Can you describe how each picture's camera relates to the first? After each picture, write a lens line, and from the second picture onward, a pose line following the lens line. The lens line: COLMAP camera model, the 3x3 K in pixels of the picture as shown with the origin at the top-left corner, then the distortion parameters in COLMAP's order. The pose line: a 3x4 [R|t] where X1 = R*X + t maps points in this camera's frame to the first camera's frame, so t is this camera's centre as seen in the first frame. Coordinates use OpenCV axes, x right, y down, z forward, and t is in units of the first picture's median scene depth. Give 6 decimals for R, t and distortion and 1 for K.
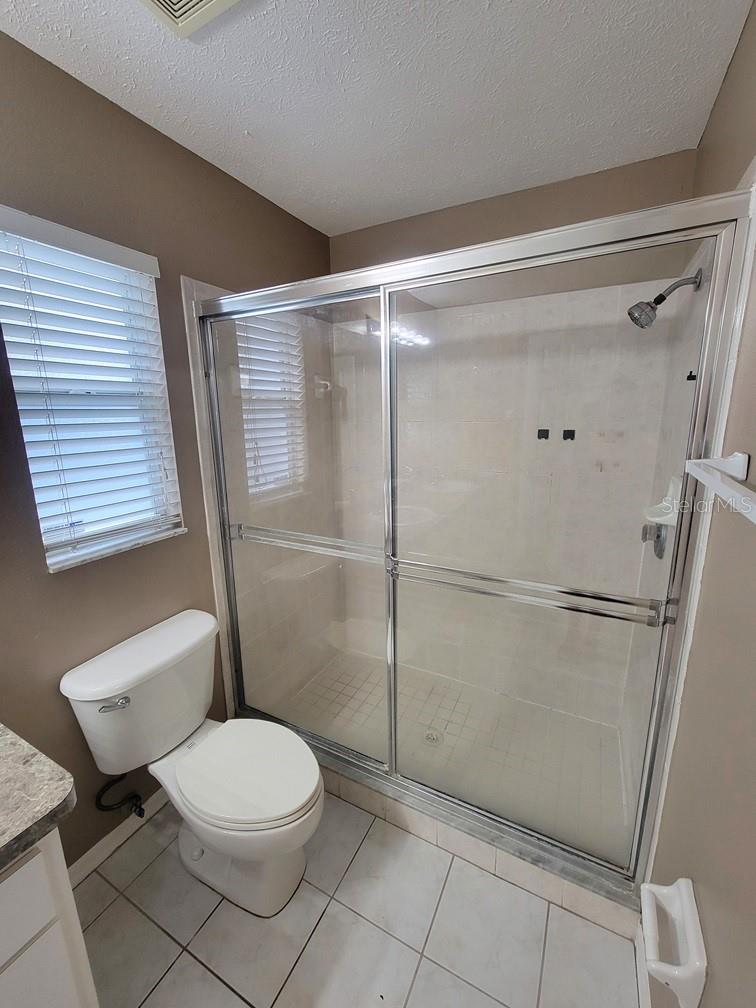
lens RADIAL K [[411.2, 0, 371.6], [0, 411.2, 505.3], [0, 0, 1]] dist [-0.000243, -0.002031]
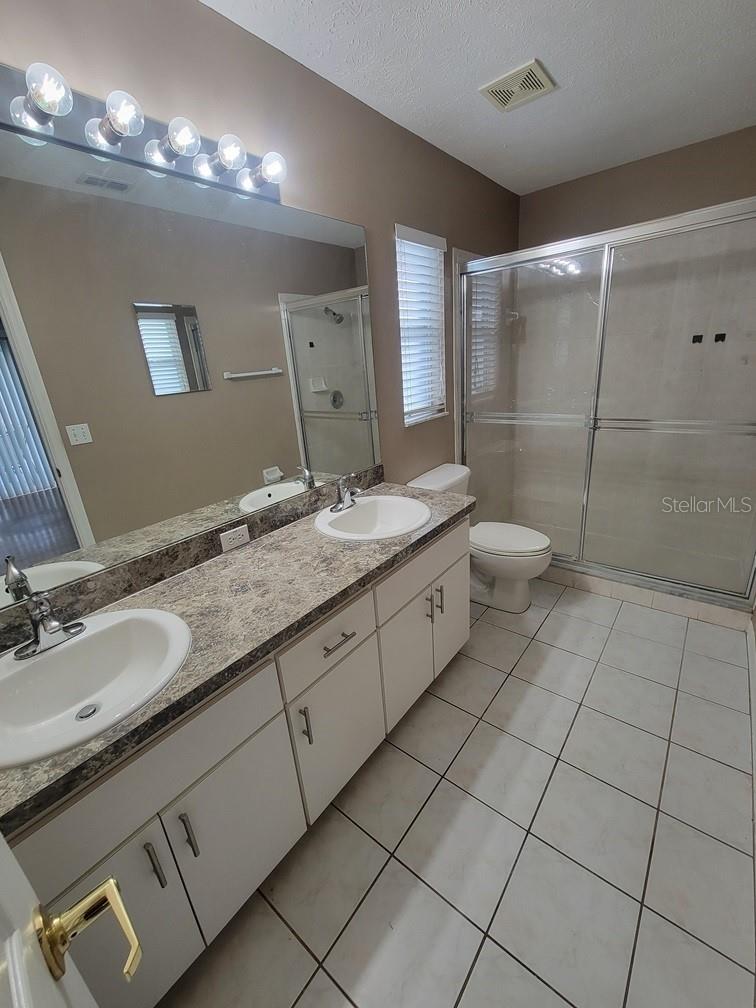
lens RADIAL K [[411.2, 0, 379.2], [0, 411.2, 503.5], [0, 0, 1]] dist [-0.000243, -0.002031]
pose [[0.978995, 0.007391, -0.203752, -0.376532], [0.018329, 0.992106, 0.124052, 0.205038], [0.203060, -0.125181, 0.971131, -0.670458]]
